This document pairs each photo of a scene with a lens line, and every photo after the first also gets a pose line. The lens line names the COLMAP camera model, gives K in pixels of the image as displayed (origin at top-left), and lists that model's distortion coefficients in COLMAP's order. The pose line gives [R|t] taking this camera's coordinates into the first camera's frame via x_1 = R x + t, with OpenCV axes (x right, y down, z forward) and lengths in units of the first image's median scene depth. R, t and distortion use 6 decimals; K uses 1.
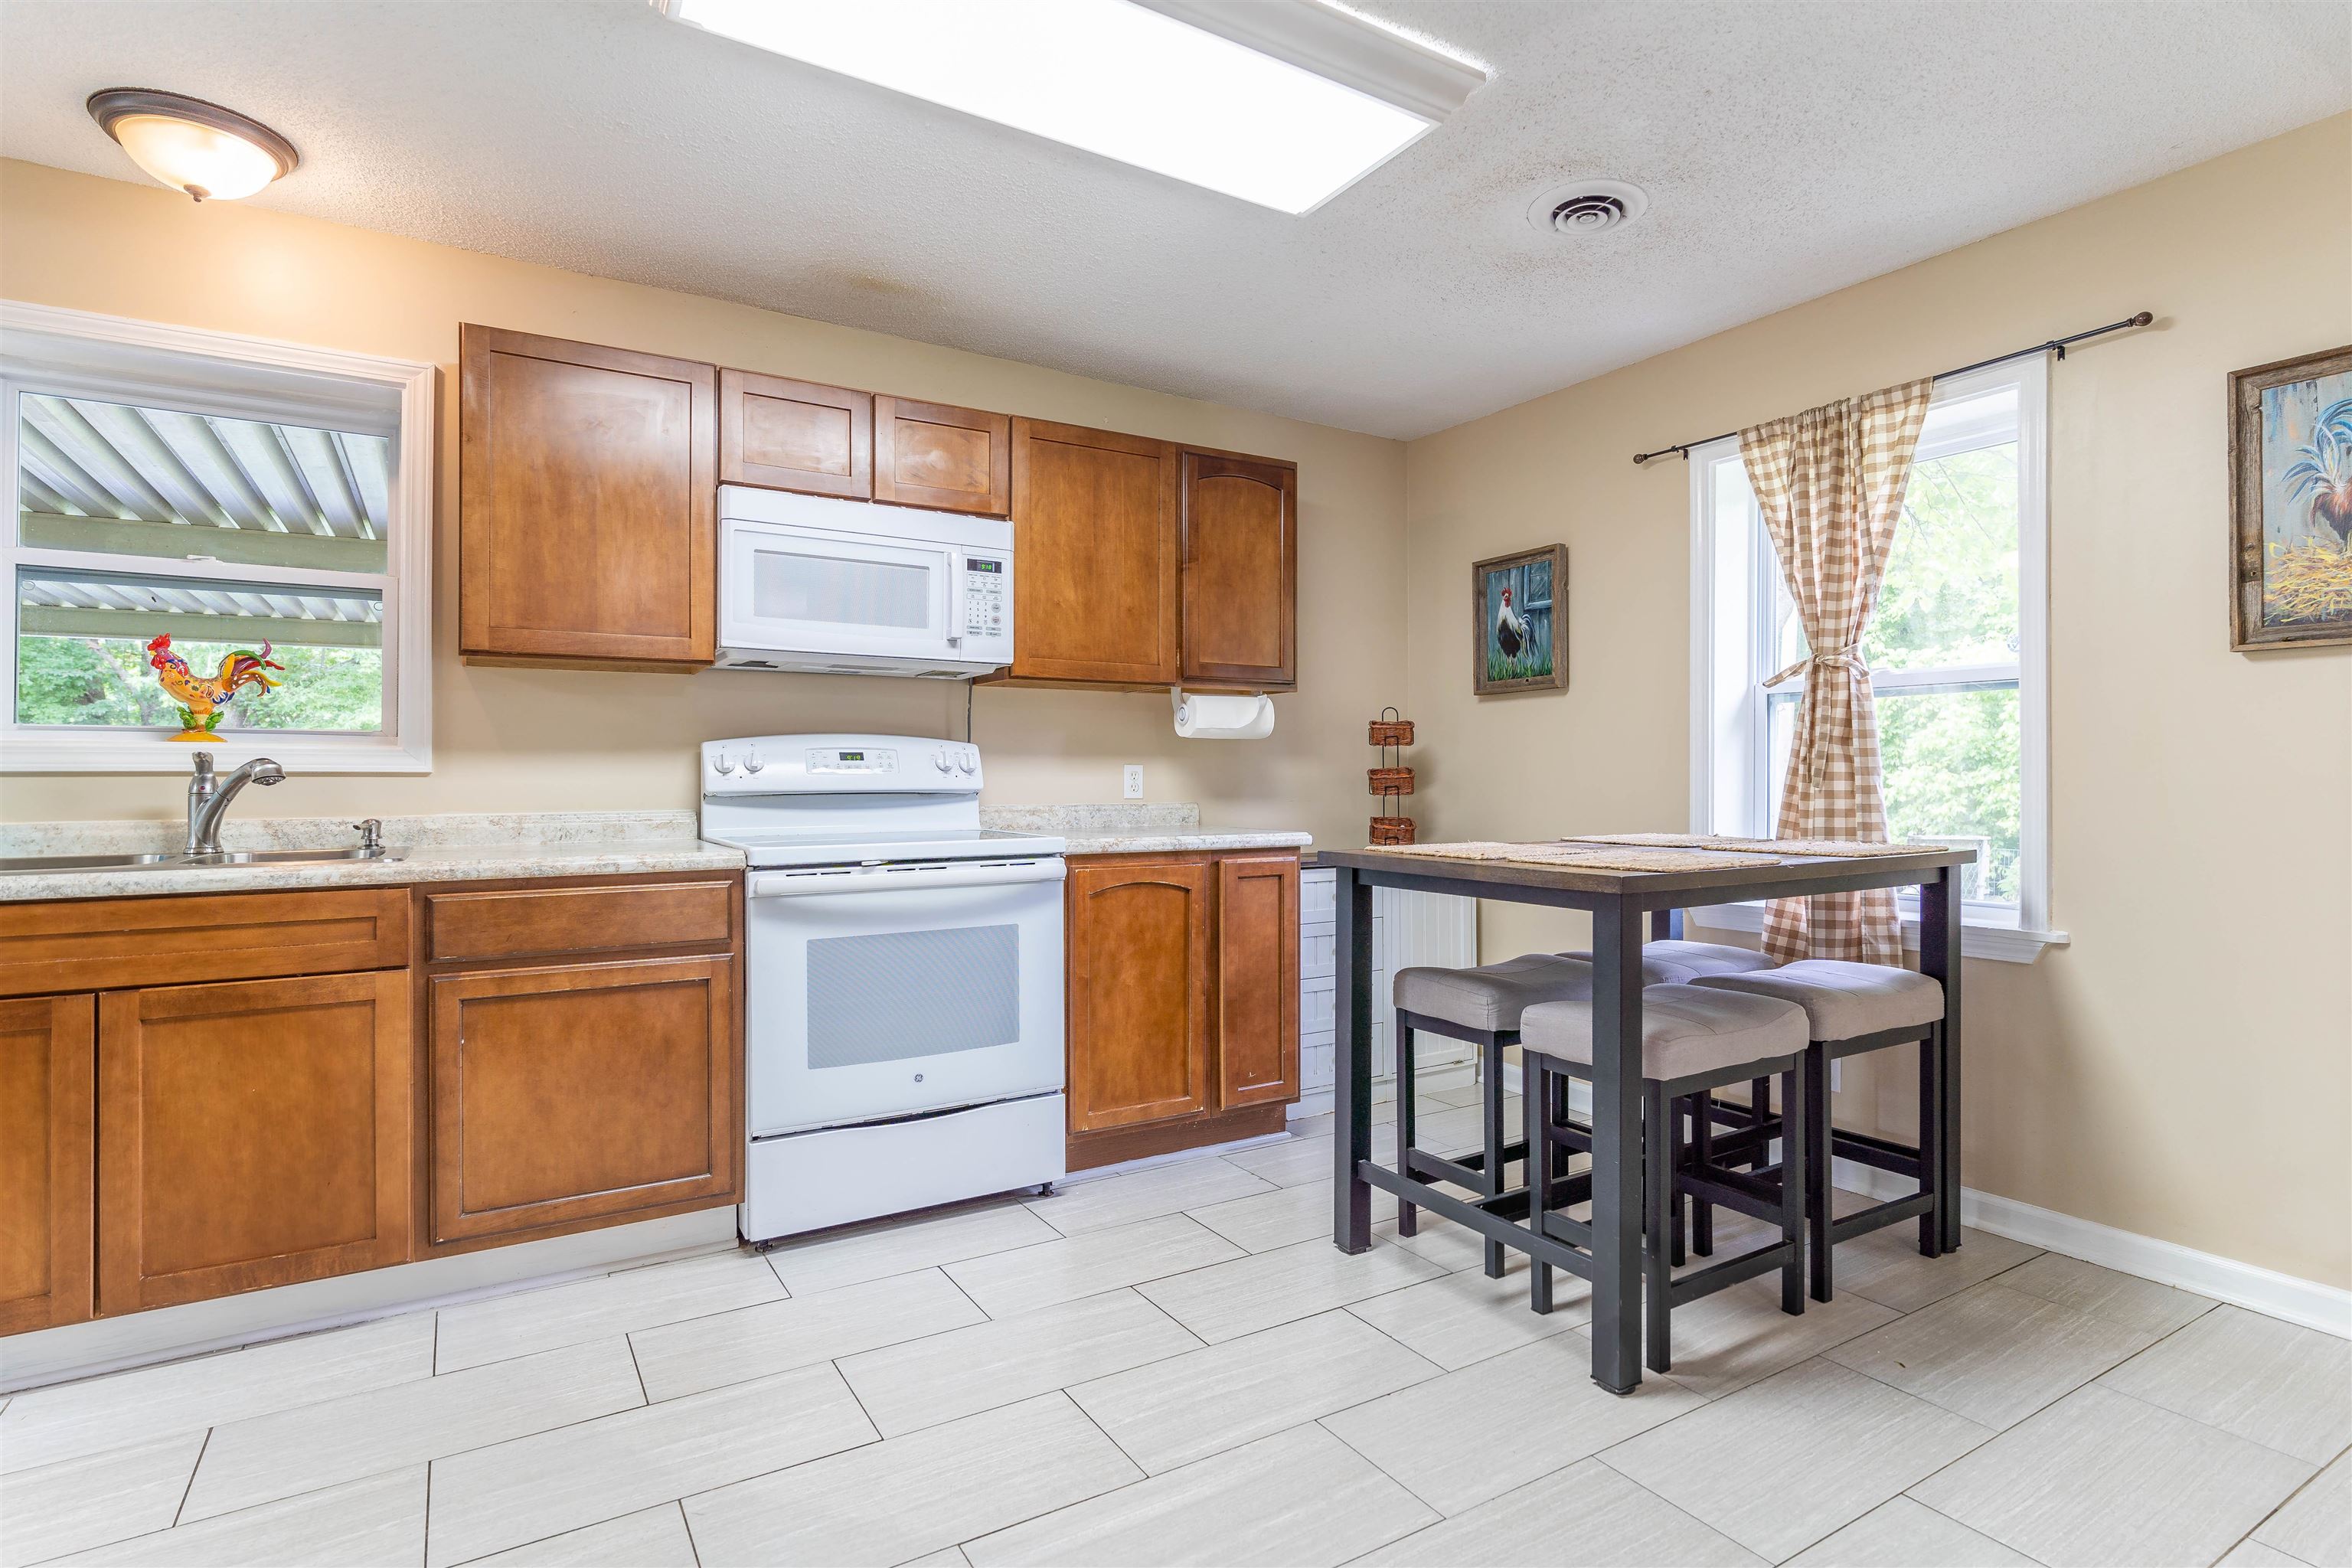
lens RADIAL K [[1162.7, 0, 1178.9], [0, 1162.7, 768.5], [0, 0, 1]] dist [0.003486, 0.000565]
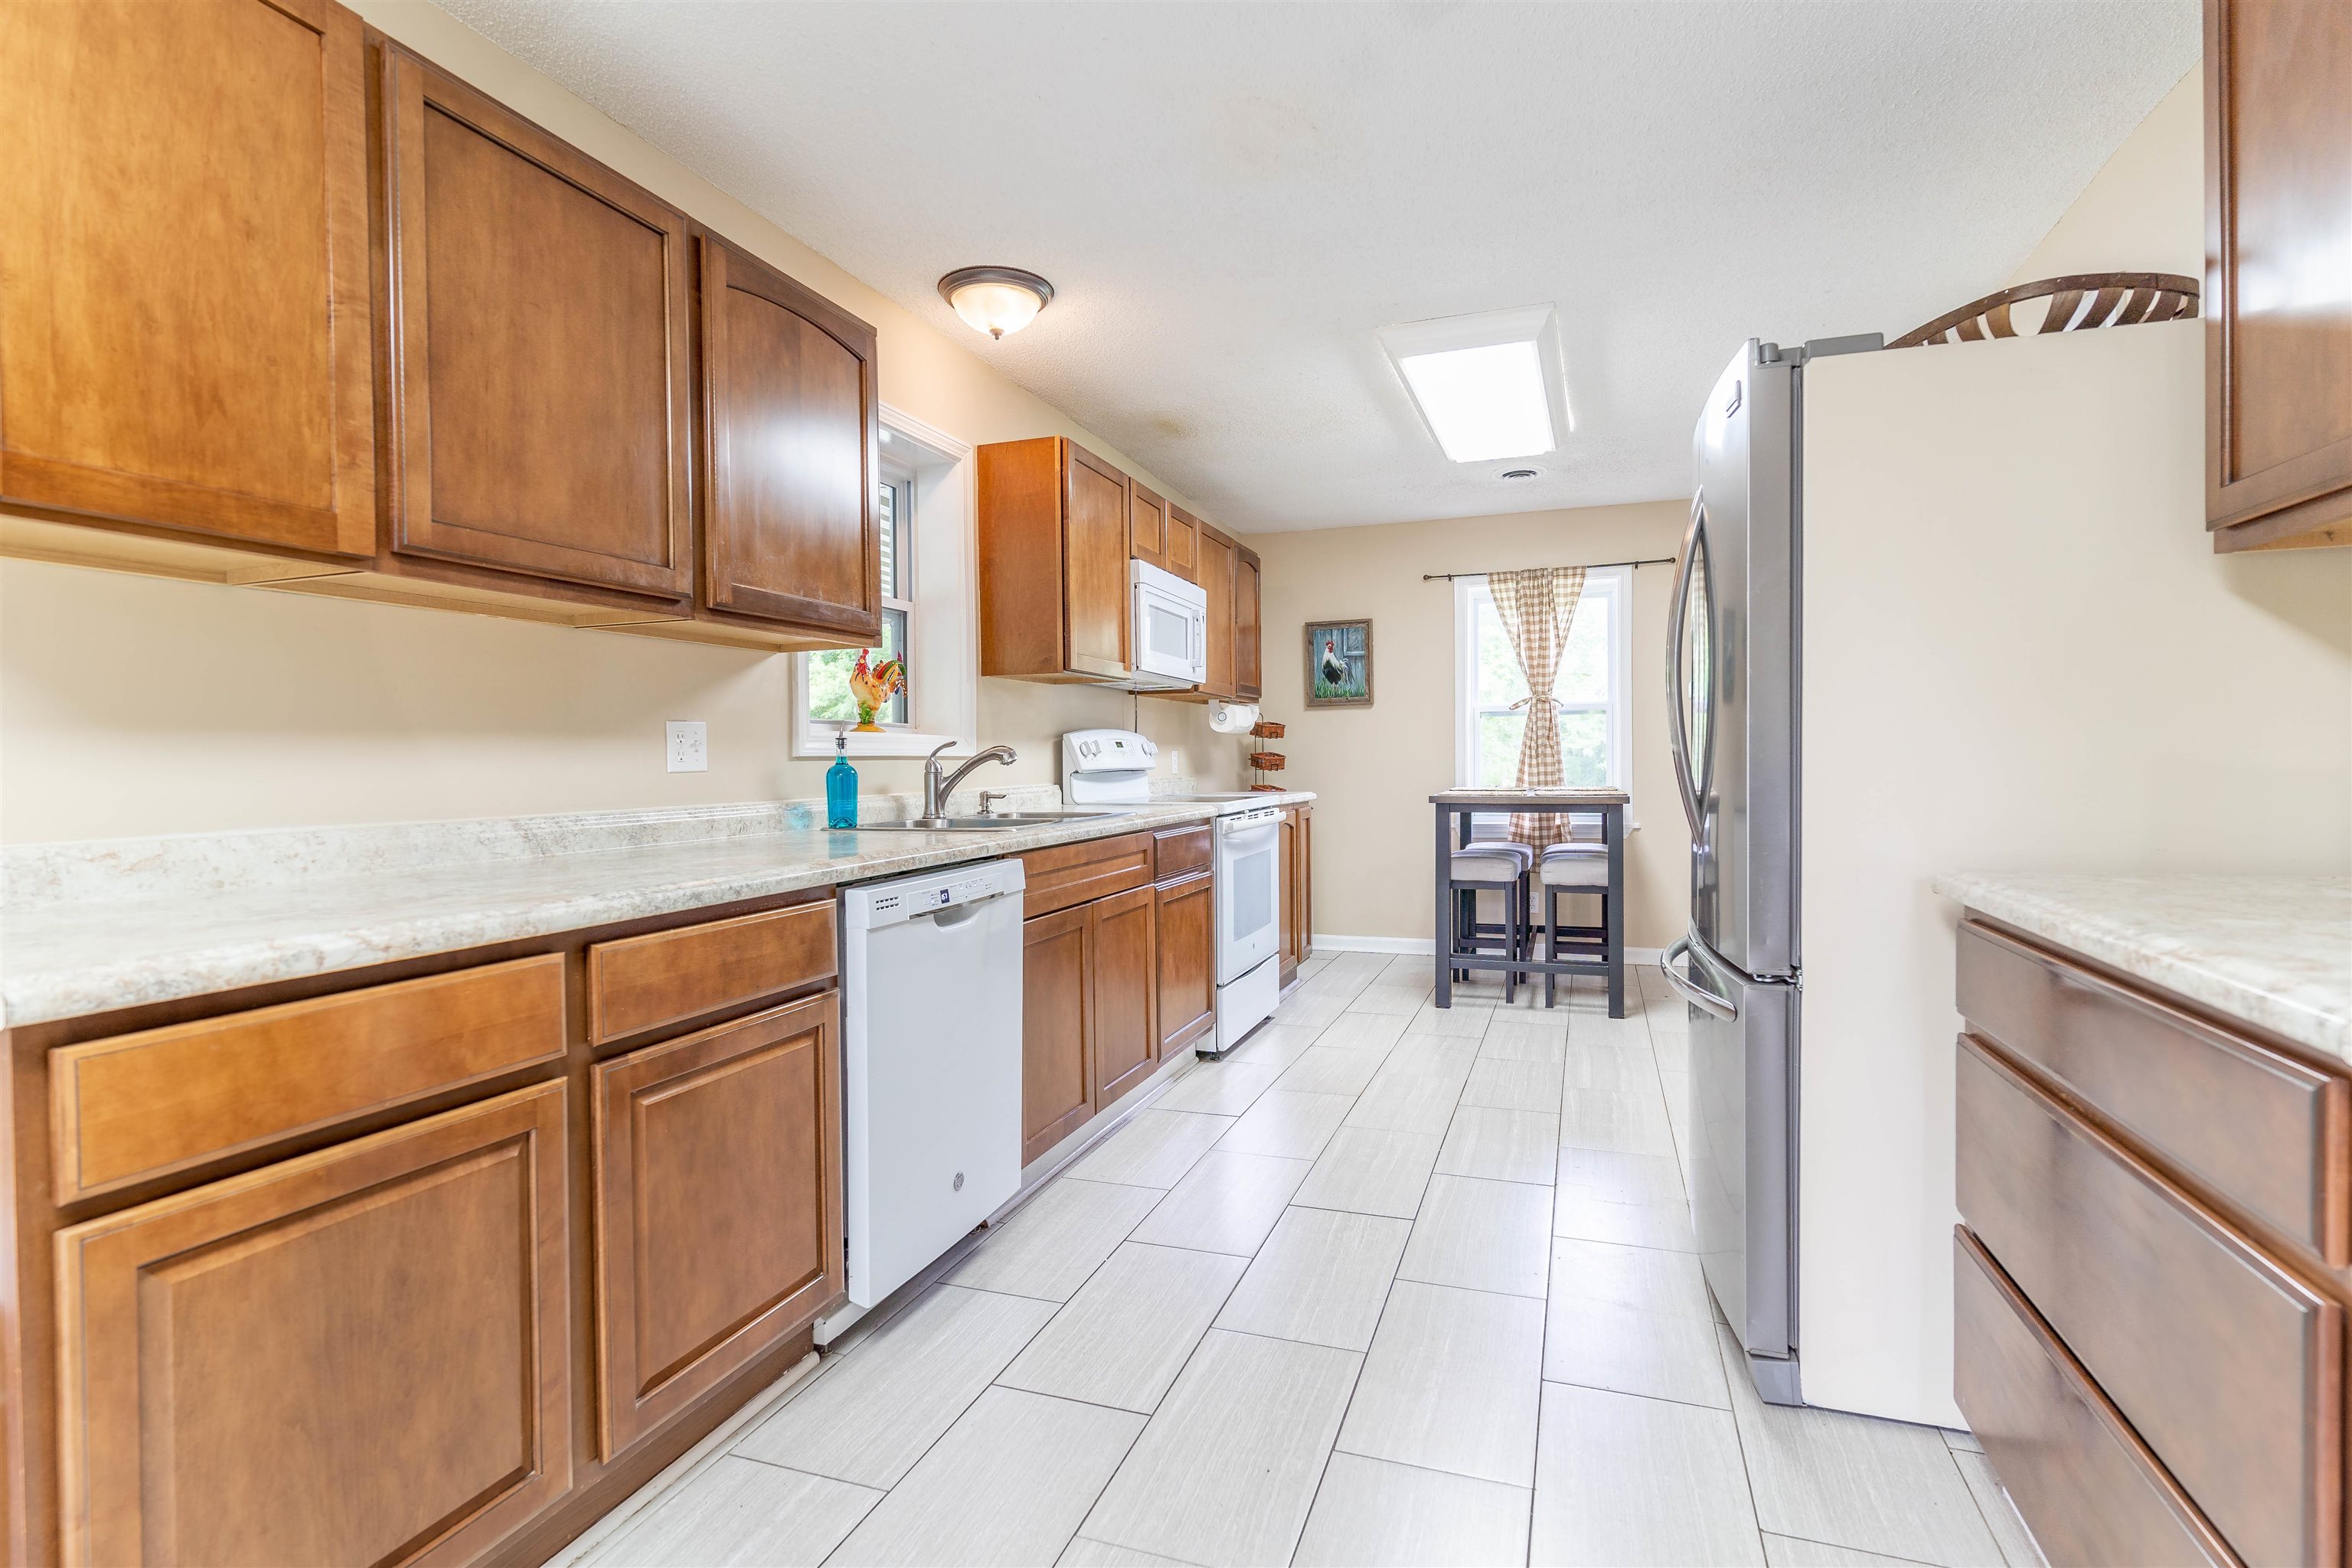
lens RADIAL K [[1162.7, 0, 1178.9], [0, 1162.7, 768.5], [0, 0, 1]] dist [0.003486, 0.000565]
pose [[0.768135, -0.013253, 0.640151, -1.130751], [0.005831, 0.999889, 0.013703, -0.001565], [-0.640261, -0.006793, 0.768127, -0.133854]]
